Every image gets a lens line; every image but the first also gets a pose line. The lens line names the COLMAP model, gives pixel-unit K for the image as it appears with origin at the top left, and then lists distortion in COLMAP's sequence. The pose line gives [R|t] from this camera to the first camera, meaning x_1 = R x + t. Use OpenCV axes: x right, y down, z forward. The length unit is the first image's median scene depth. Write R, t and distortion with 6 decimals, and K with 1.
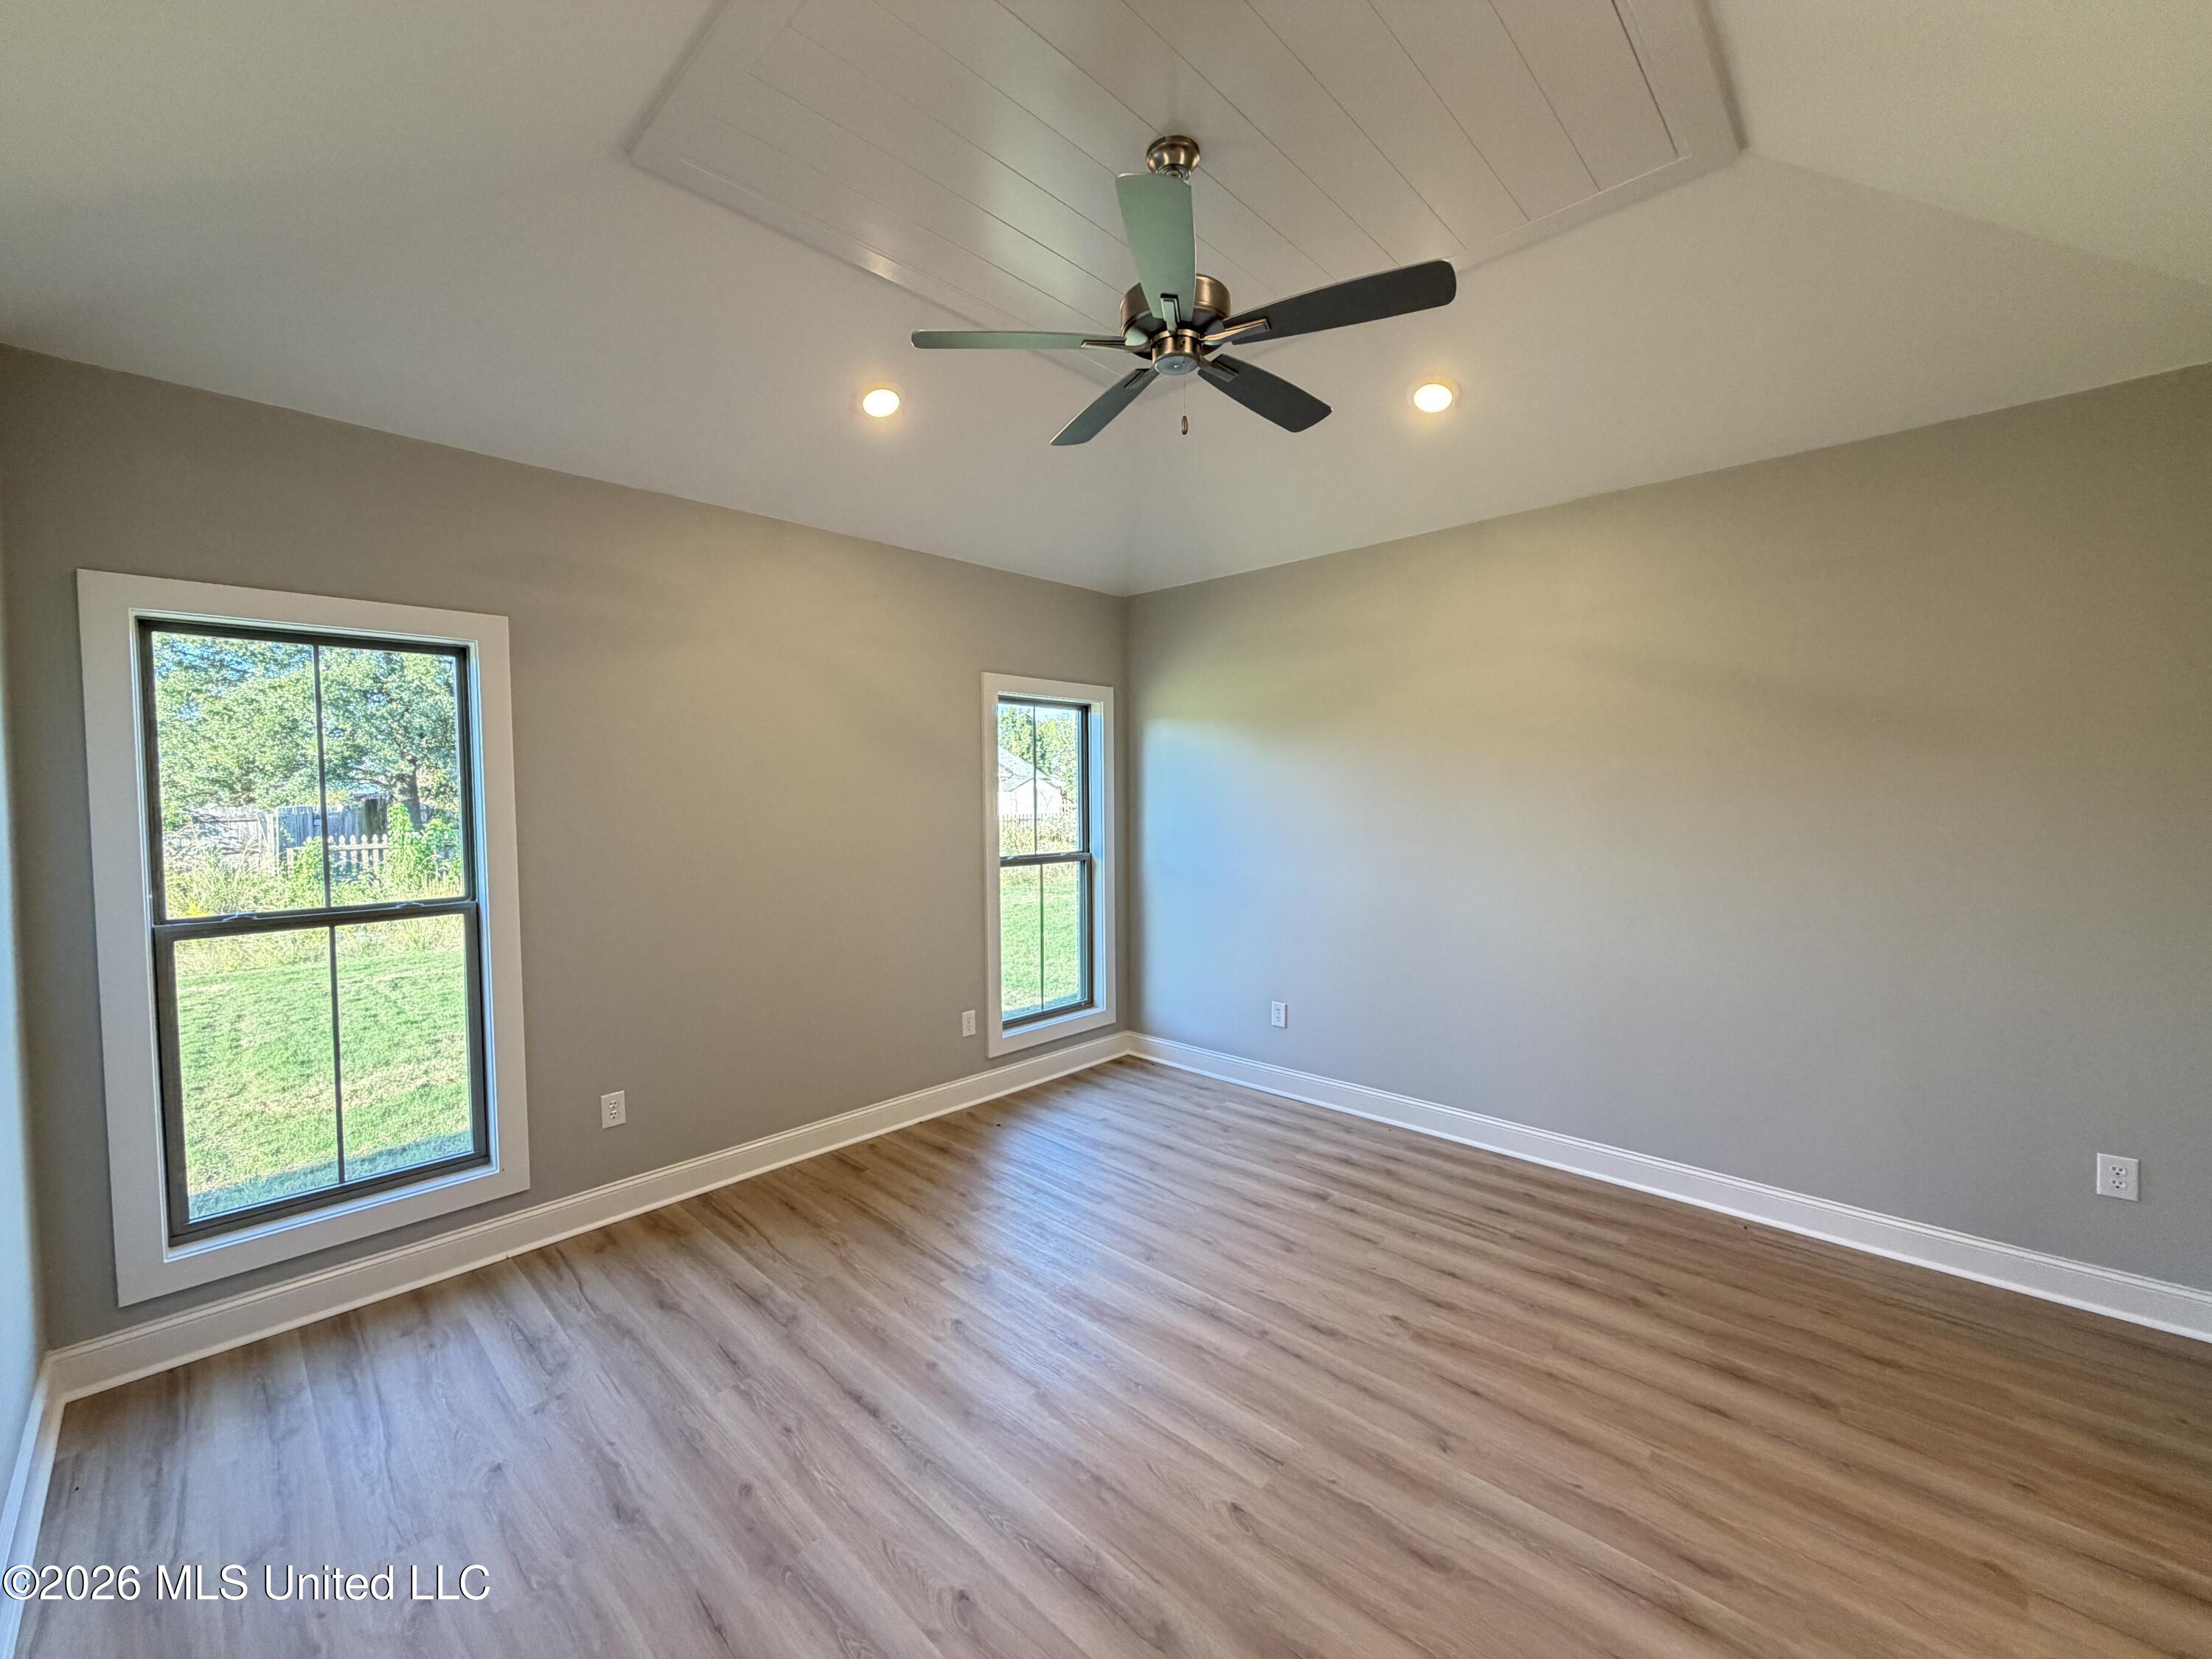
lens RADIAL K [[882.1, 0, 1097.9], [0, 882.1, 829.7], [0, 0, 1]] dist [0.000788, 0.000123]
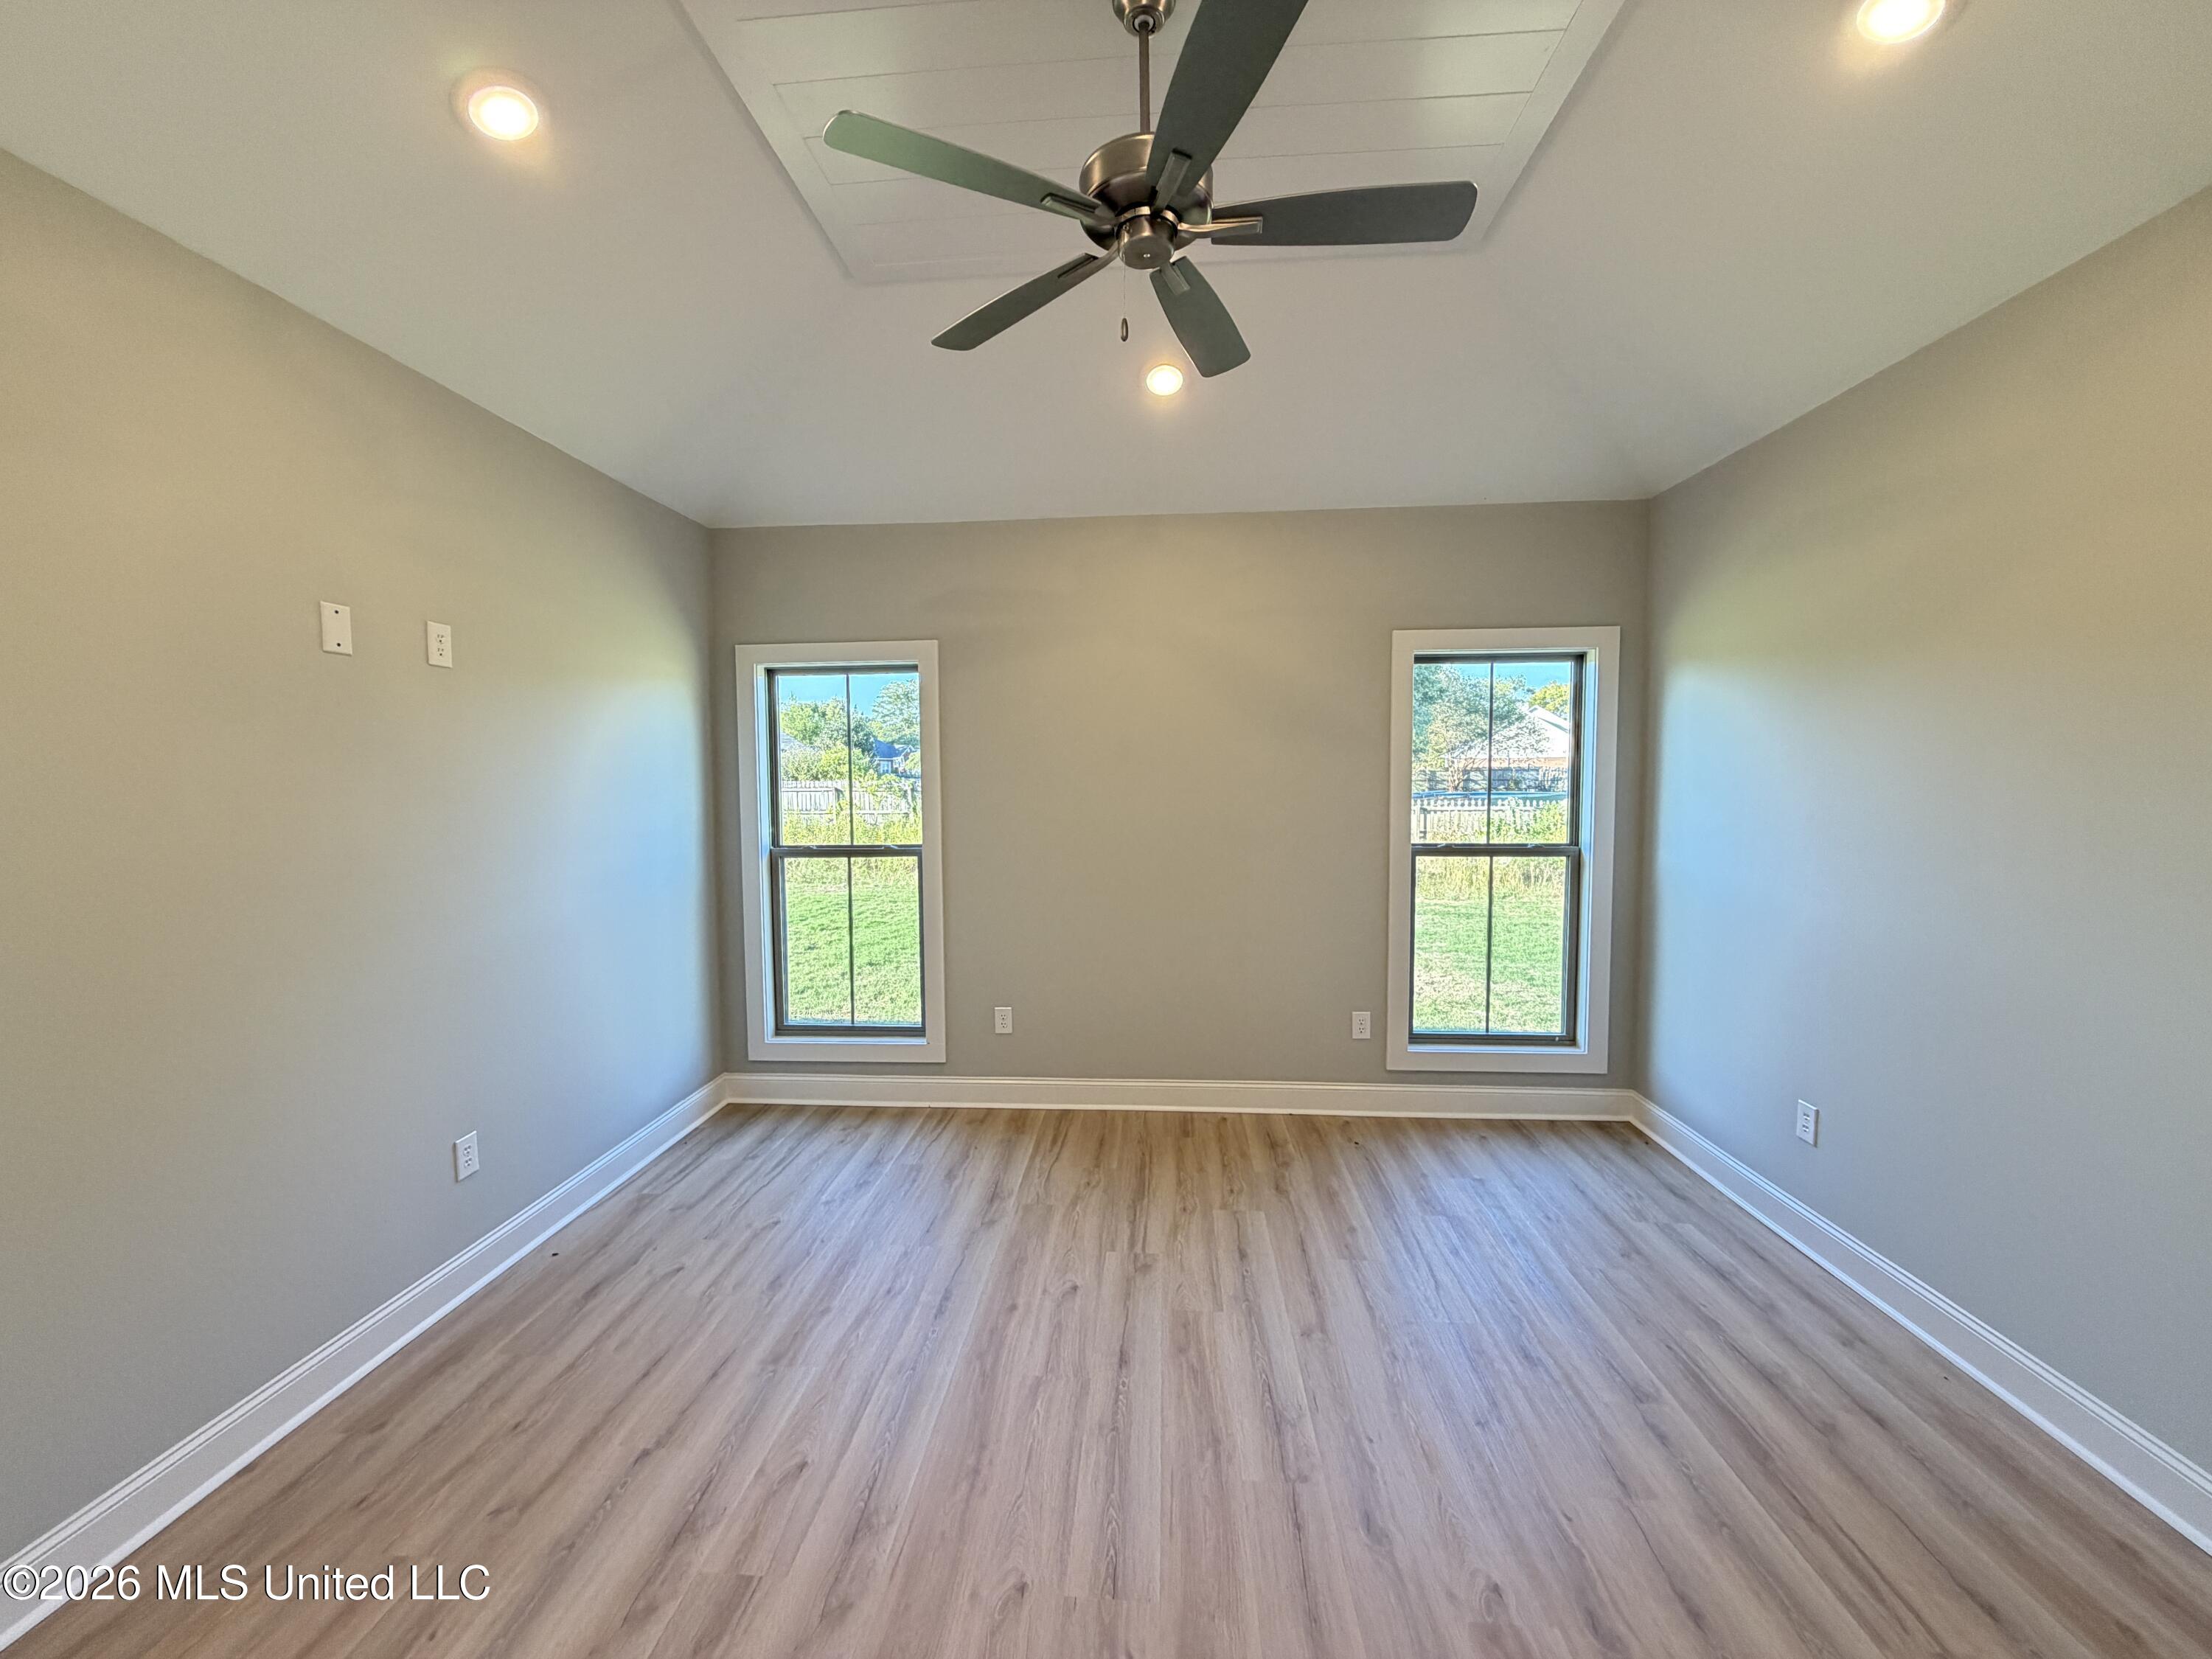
lens RADIAL K [[882.1, 0, 1097.9], [0, 882.1, 829.7], [0, 0, 1]] dist [0.000788, 0.000123]
pose [[0.640100, 0.052114, -0.766522, 0.455237], [-0.030315, 0.998633, 0.042580, -0.012852], [0.767693, -0.004019, 0.640805, 0.270968]]
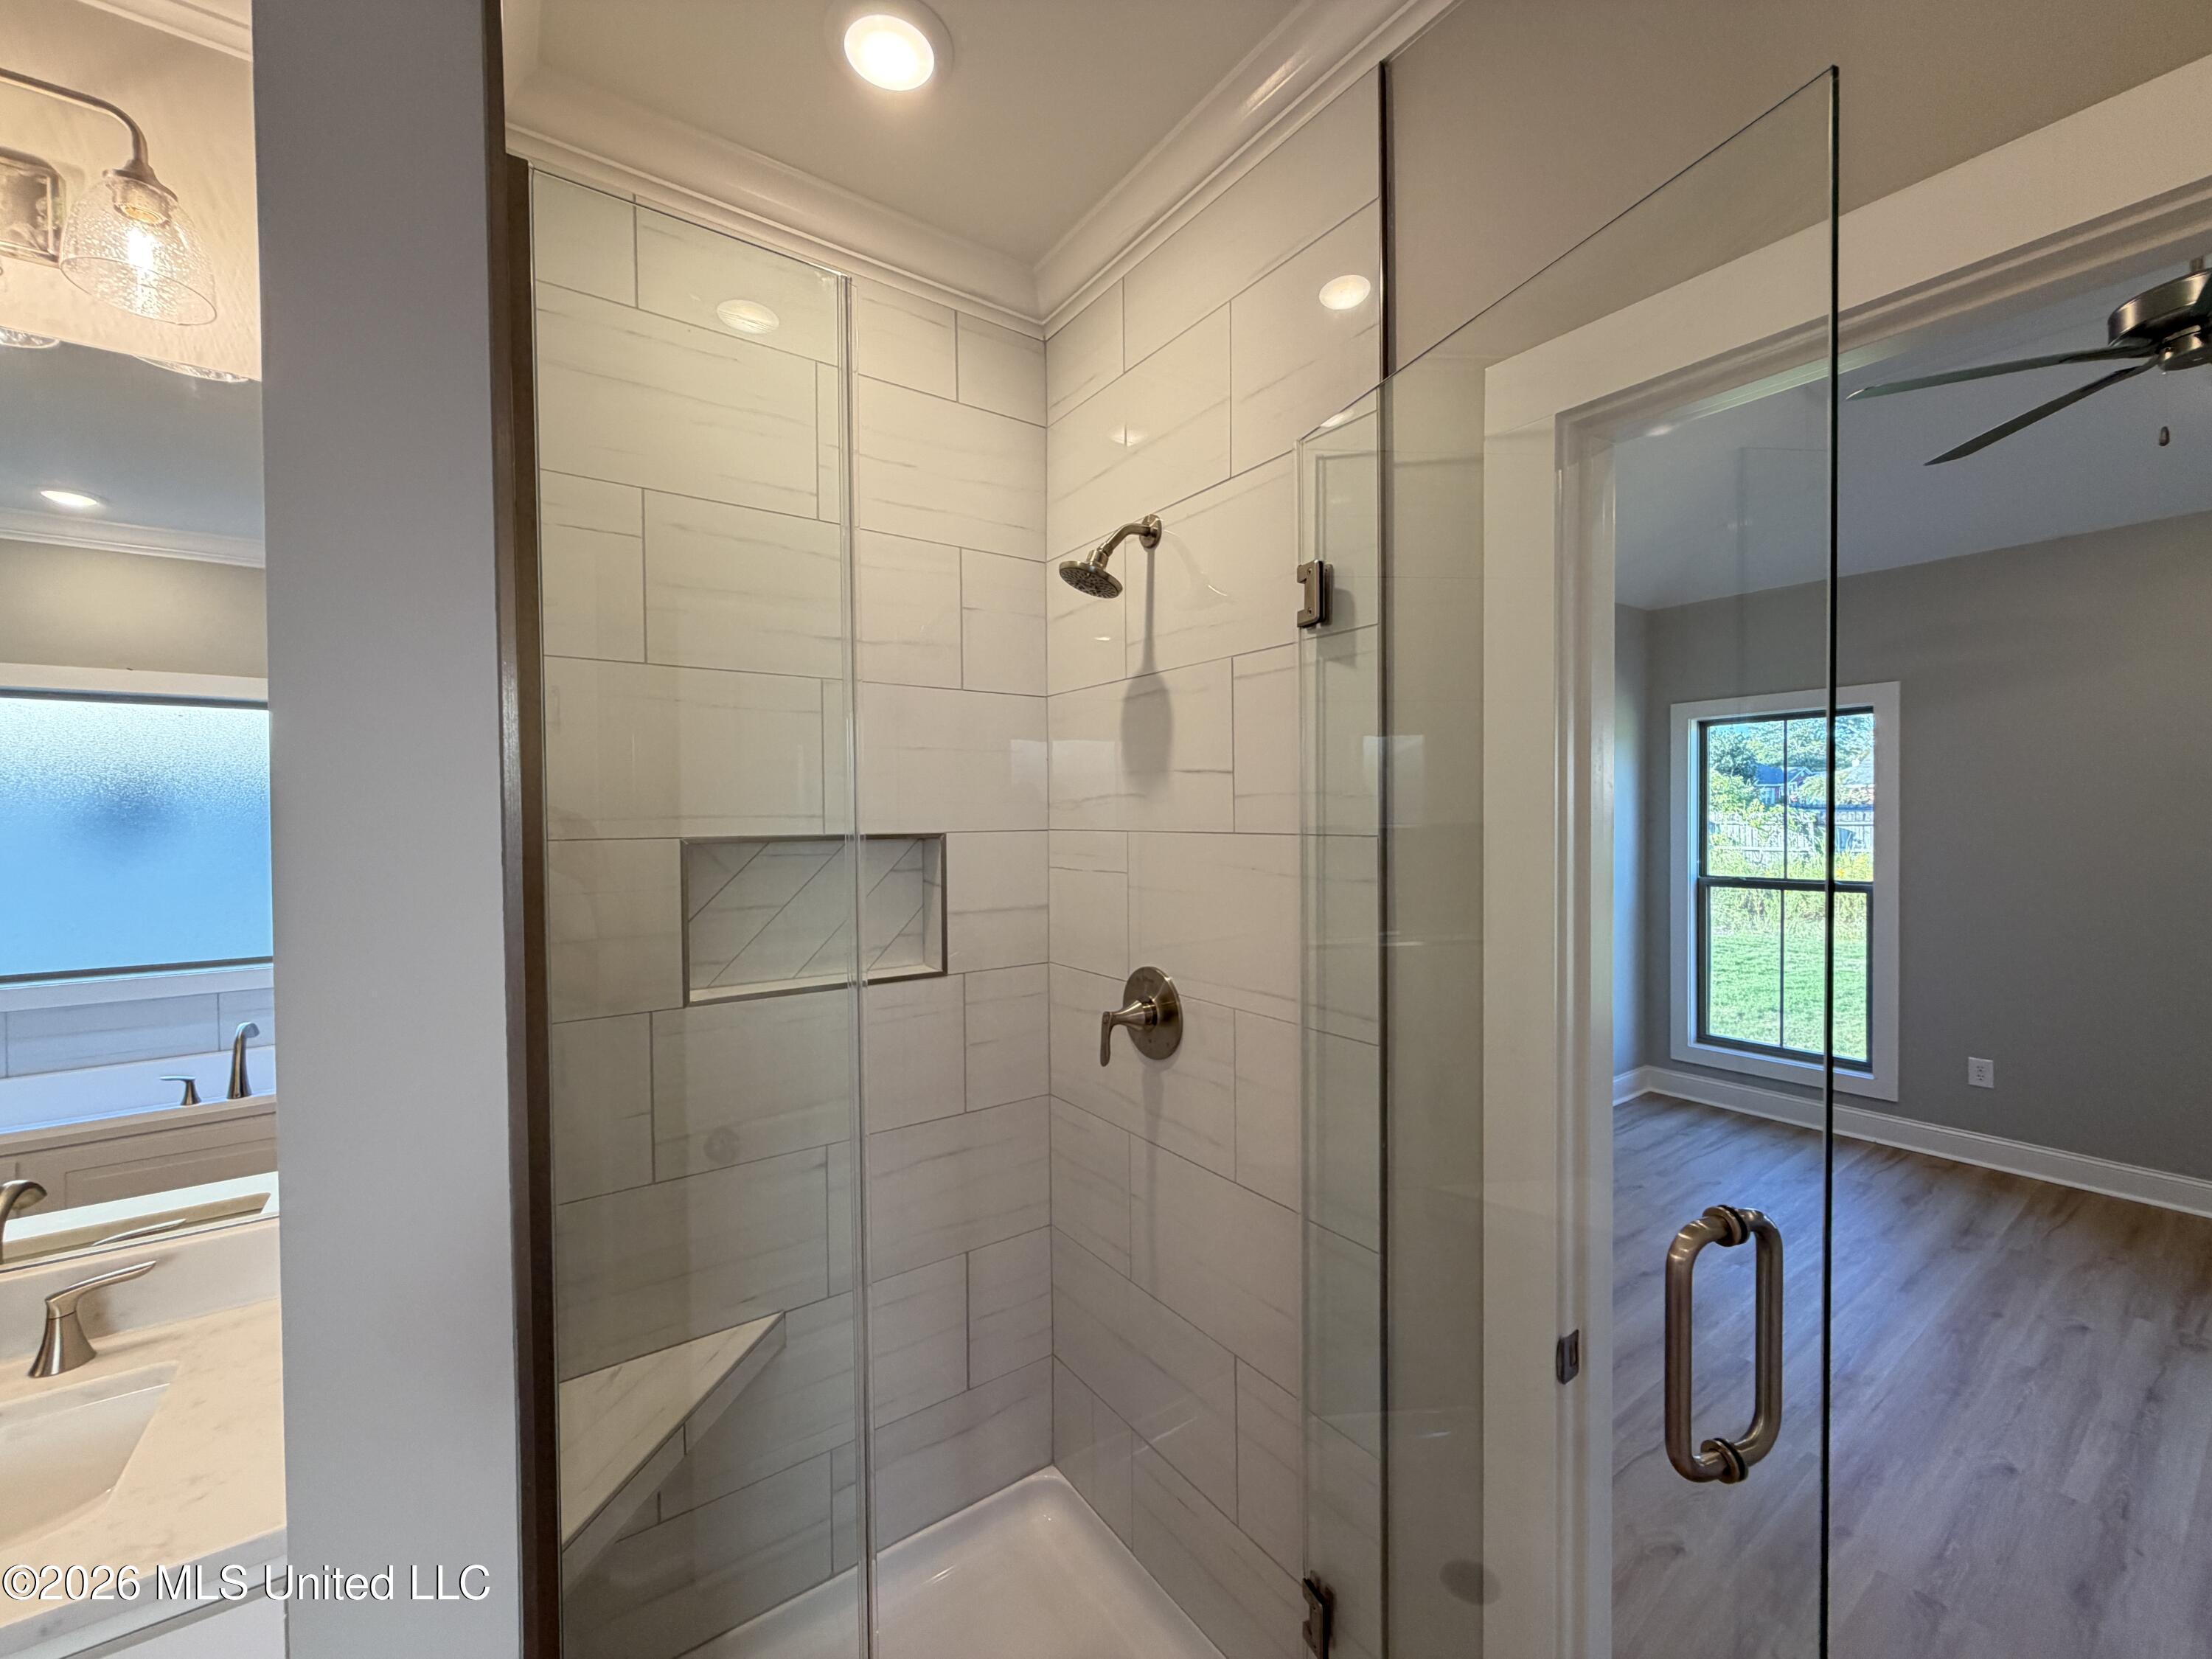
lens RADIAL K [[882.1, 0, 1097.9], [0, 882.1, 829.7], [0, 0, 1]] dist [0.000788, 0.000123]
pose [[-0.186427, 0.029166, -0.982036, 0.775664], [-0.027012, 0.999029, 0.034799, -0.020207], [0.982097, 0.033014, -0.185458, 0.032162]]
